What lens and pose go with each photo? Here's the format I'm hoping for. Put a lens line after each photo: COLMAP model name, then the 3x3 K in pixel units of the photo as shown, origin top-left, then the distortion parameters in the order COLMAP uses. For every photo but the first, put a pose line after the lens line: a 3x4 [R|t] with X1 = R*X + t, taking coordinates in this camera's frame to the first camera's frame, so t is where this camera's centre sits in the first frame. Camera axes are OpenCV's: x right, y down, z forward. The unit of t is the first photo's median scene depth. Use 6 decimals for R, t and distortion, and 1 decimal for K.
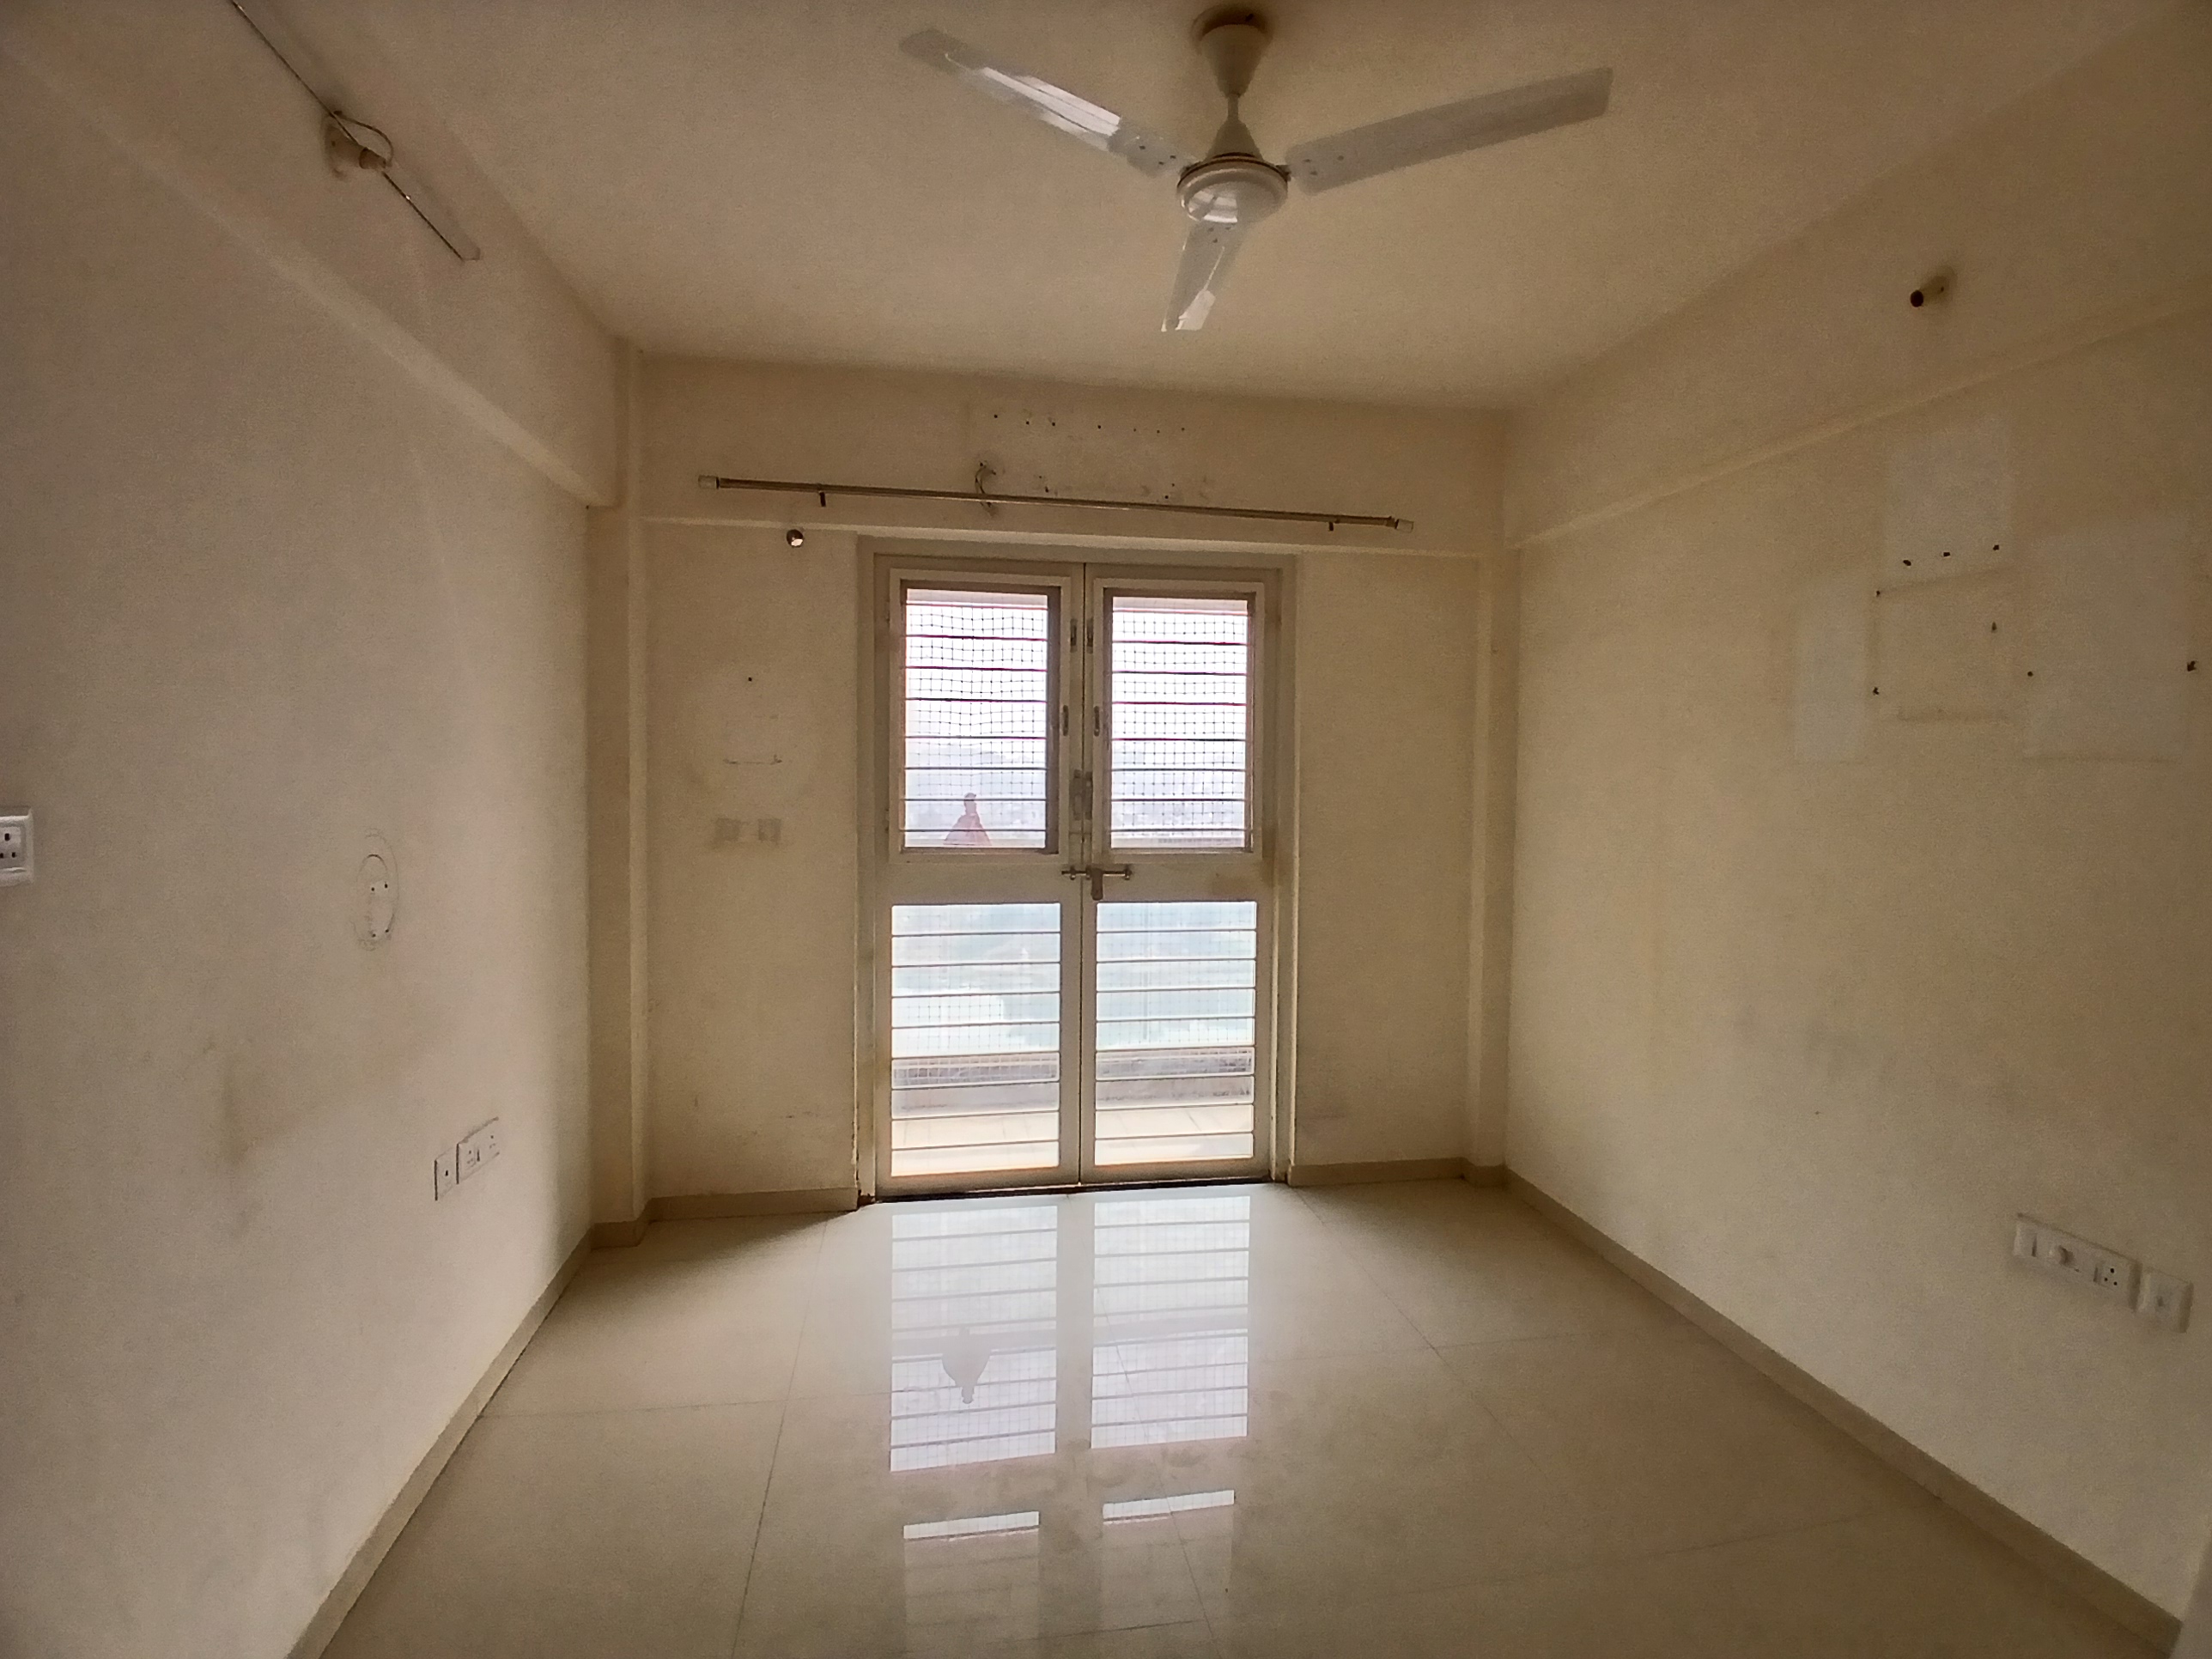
lens RADIAL K [[1091.8, 0, 1102.6], [0, 1091.8, 818.2], [0, 0, 1]] dist [-0.000422, -0.038975]
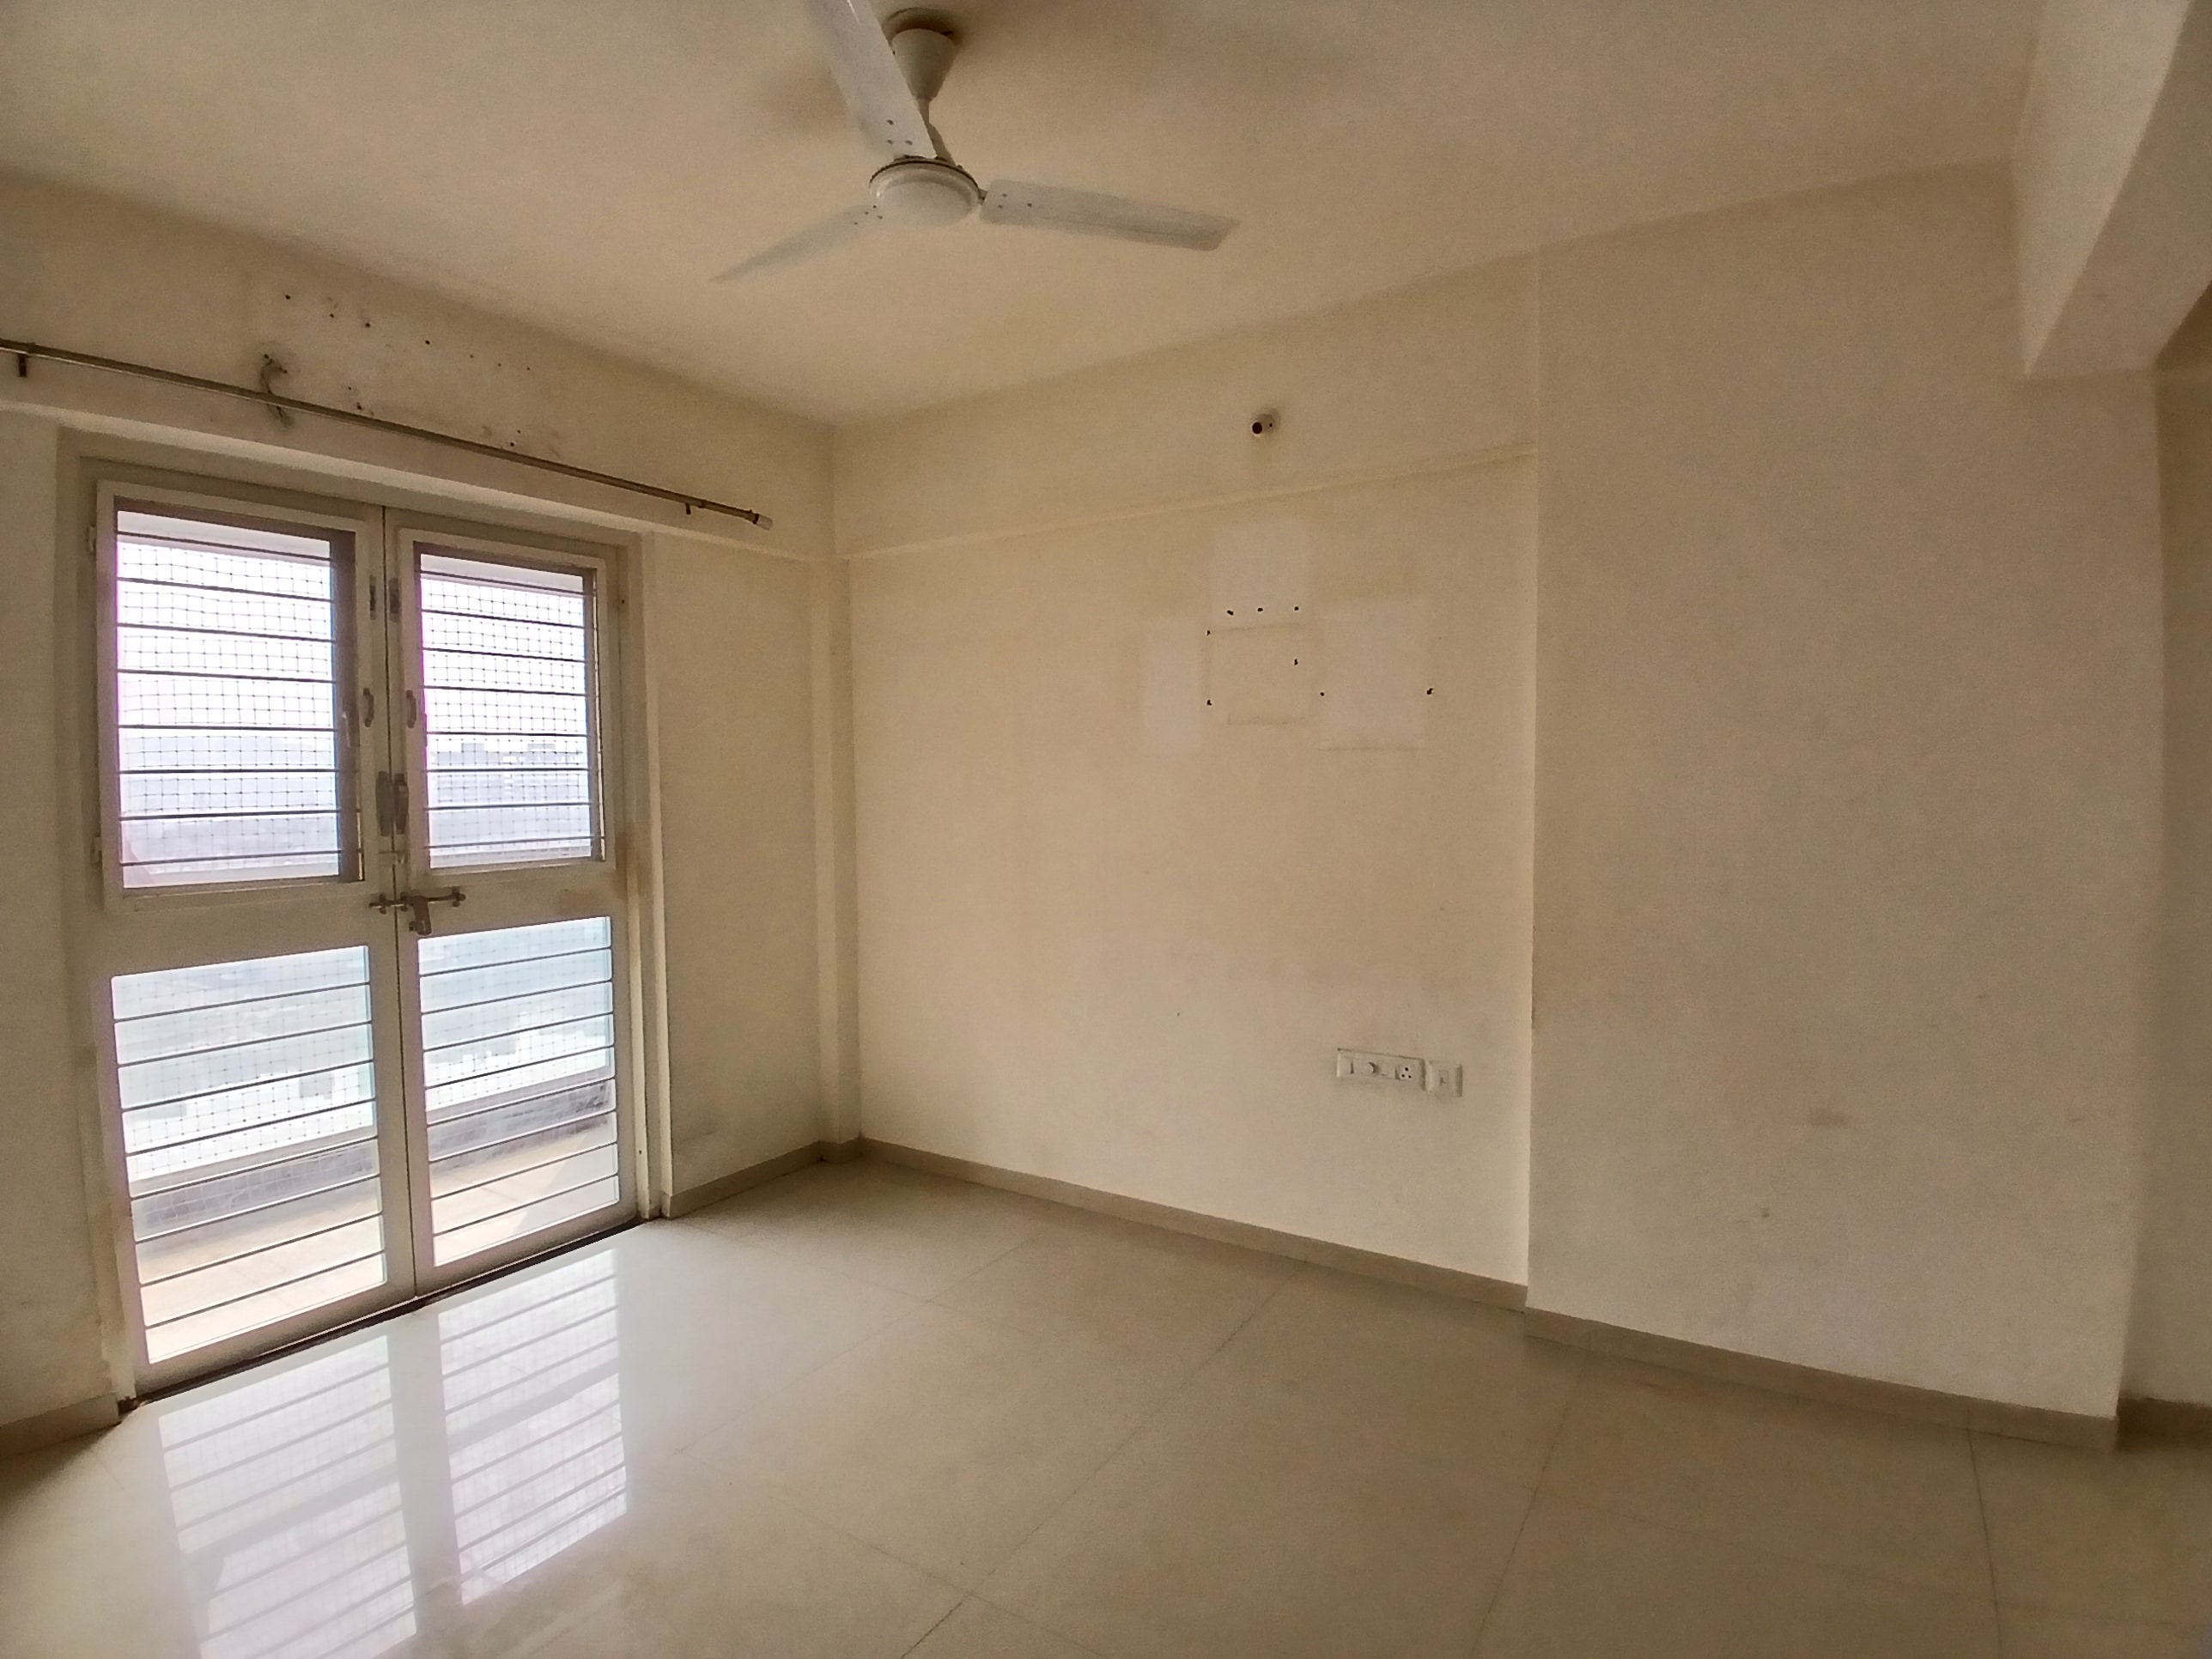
lens RADIAL K [[1105.4, 0, 1110.3], [0, 1105.4, 818.8], [0, 0, 1]] dist [0.013133, -0.051543]
pose [[0.661272, -0.044380, 0.748832, -0.269313], [0.047217, 0.998731, 0.017495, 0.000396], [-0.748659, 0.023789, 0.662528, 0.094282]]
